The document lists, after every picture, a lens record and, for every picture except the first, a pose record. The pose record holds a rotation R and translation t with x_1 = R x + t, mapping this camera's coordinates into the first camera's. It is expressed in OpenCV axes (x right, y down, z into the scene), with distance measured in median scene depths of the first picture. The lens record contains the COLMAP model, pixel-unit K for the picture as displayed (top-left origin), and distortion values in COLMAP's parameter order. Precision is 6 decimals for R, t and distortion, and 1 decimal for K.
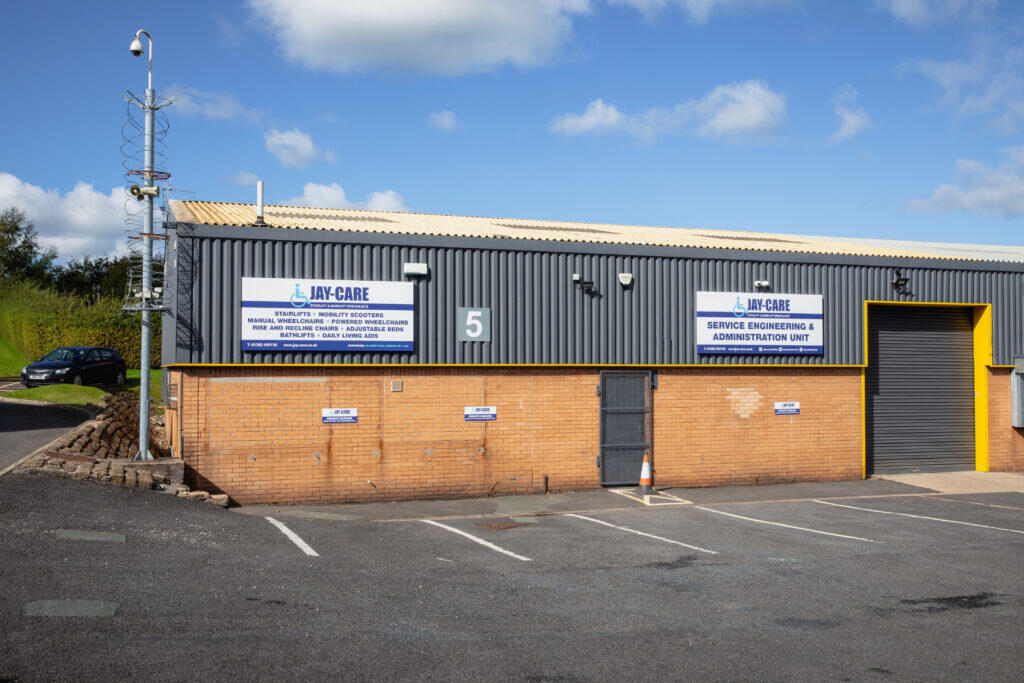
lens RADIAL K [[1004.5, 0, 483.4], [0, 1004.5, 286.2], [0, 0, 1]] dist [0.009028, 0.000000]
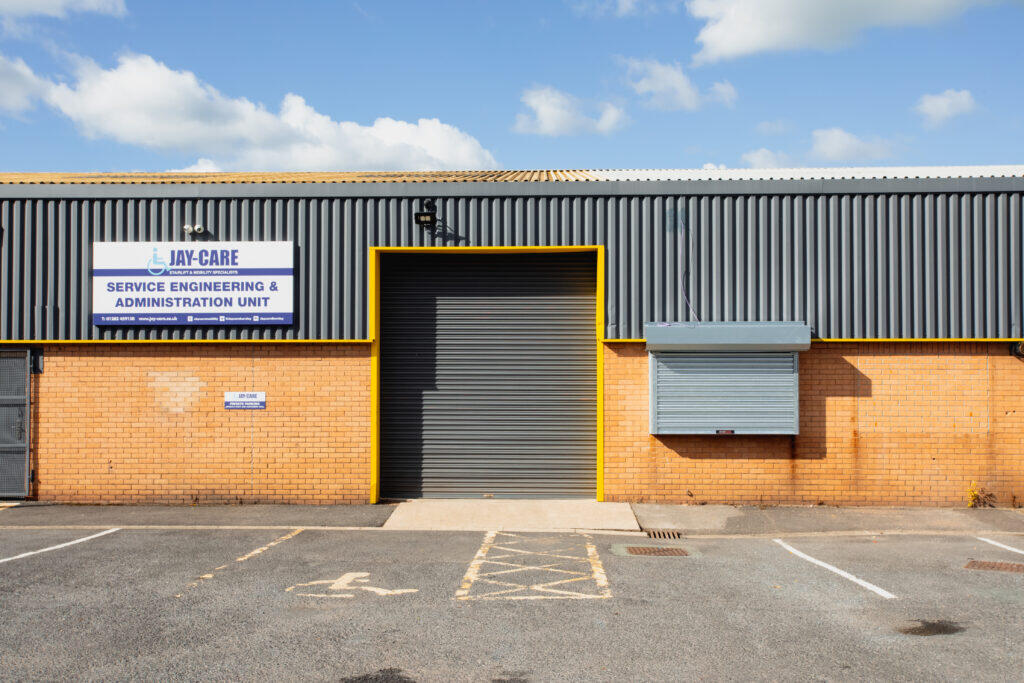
lens RADIAL K [[1155.3, 0, 512.8], [0, 1155.3, 298.1], [0, 0, 1]] dist [0.043354, 0.000000]
pose [[0.931240, -0.015594, -0.364071, 0.797890], [0.030614, 0.998900, 0.035522, 0.025188], [0.363117, -0.044226, 0.930693, 0.308431]]
